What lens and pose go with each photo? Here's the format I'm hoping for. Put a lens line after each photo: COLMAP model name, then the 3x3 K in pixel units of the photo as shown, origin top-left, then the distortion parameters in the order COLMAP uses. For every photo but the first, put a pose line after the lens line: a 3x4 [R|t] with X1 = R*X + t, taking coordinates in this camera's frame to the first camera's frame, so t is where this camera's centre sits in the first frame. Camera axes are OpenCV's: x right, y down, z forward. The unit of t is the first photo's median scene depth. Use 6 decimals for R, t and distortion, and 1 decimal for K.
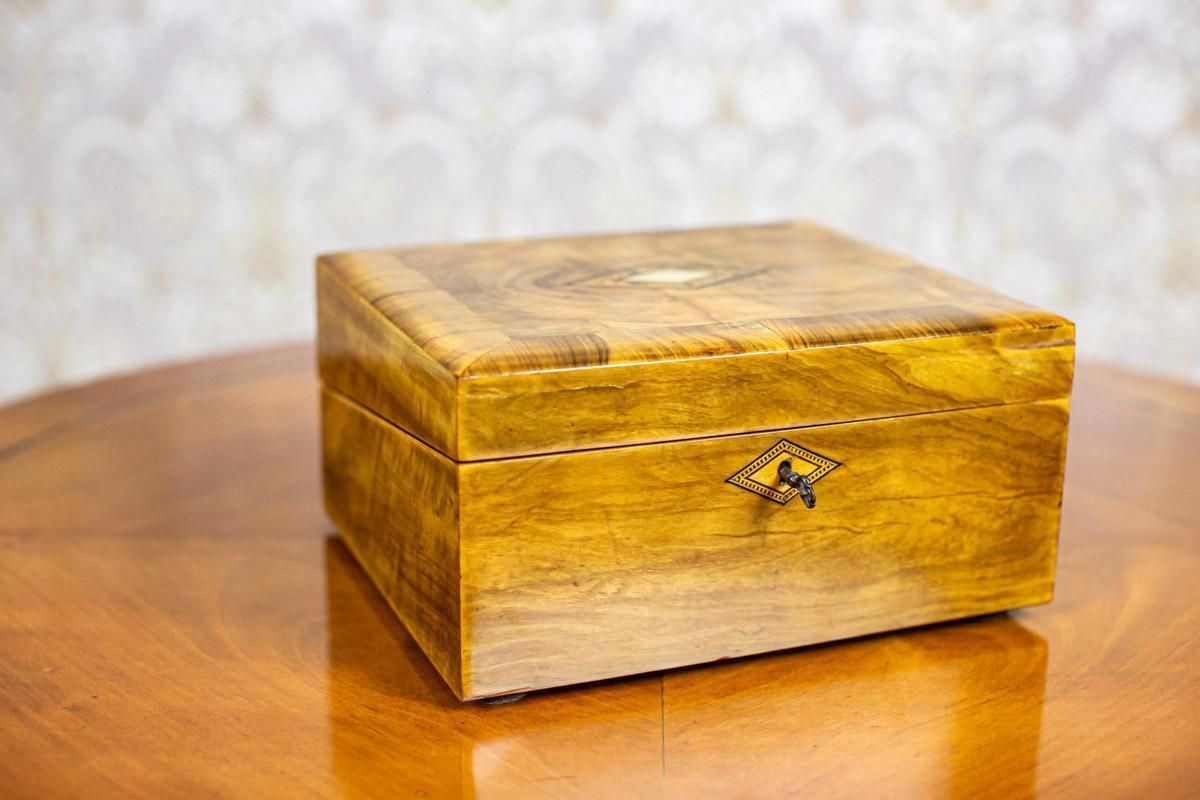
lens RADIAL K [[1816.2, 0, 605.3], [0, 1816.2, 347.3], [0, 0, 1]] dist [-0.175587, 0.270979]
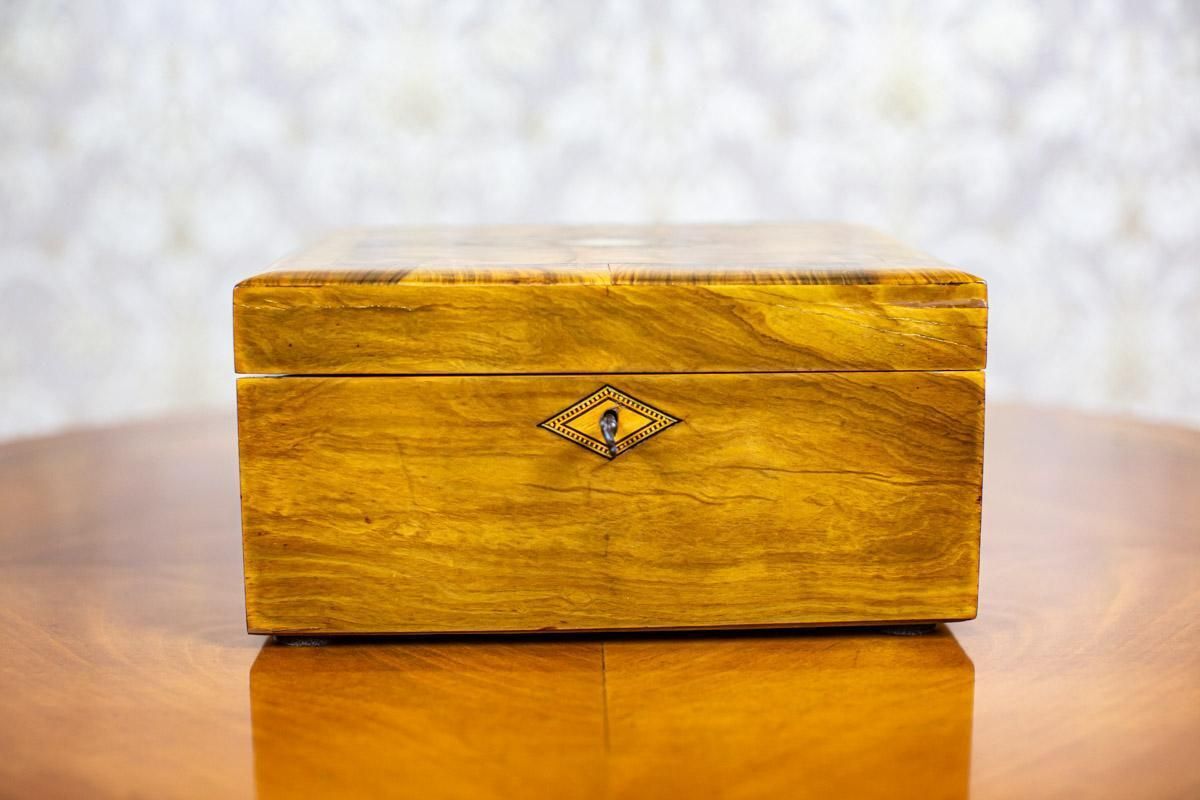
lens RADIAL K [[1816.2, 0, 605.3], [0, 1816.2, 347.3], [0, 0, 1]] dist [-0.175587, 0.270979]
pose [[0.937812, 0.033250, -0.345546, 0.407622], [-0.070103, 0.993034, -0.094707, 0.117199], [0.339990, 0.113041, 0.933610, 0.145543]]
